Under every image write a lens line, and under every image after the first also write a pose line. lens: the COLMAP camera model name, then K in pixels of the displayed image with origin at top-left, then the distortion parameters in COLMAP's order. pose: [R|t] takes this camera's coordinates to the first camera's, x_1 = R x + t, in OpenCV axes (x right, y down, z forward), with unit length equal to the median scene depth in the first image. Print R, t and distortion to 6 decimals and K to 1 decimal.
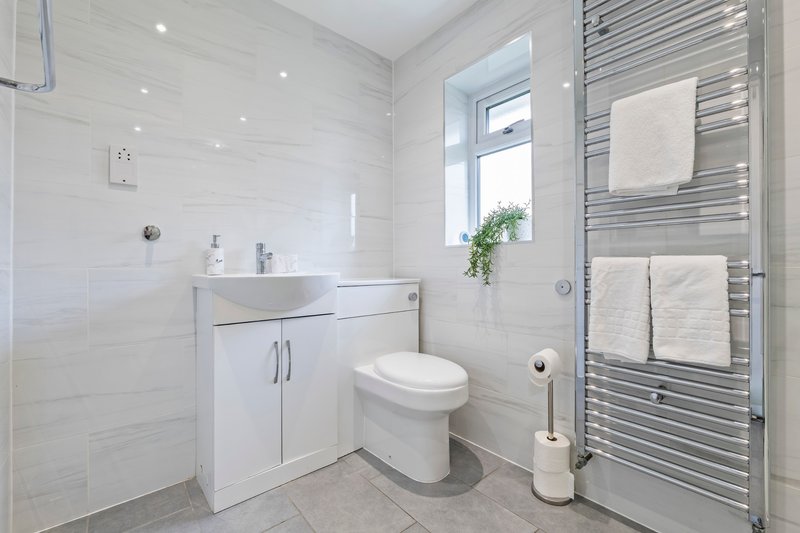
lens RADIAL K [[332.3, 0, 400.0], [0, 332.3, 266.5], [0, 0, 1]] dist [-0.005751, -0.000030]
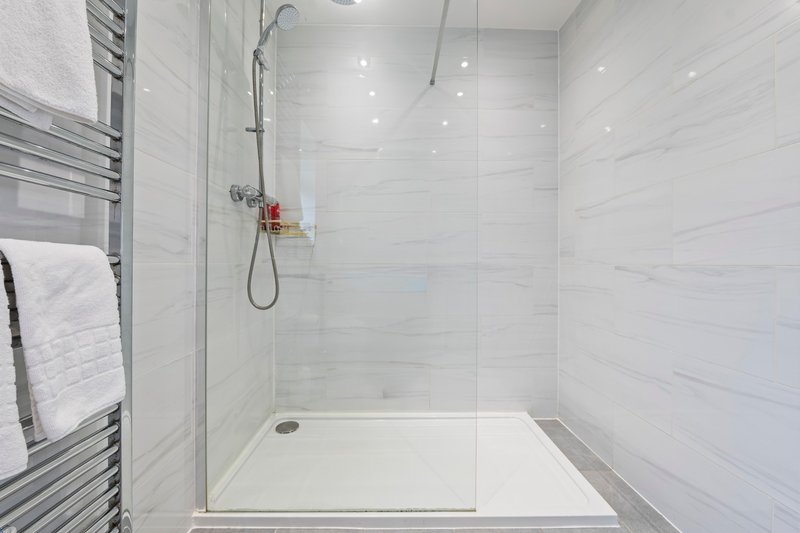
lens RADIAL K [[326.4, 0, 398.9], [0, 326.4, 270.1], [0, 0, 1]] dist [-0.012215, 0.000495]
pose [[-0.770441, -0.008502, 0.637455, 0.051561], [-0.007429, 0.999963, 0.004358, 0.008038], [-0.637468, -0.001378, -0.770476, 1.063679]]
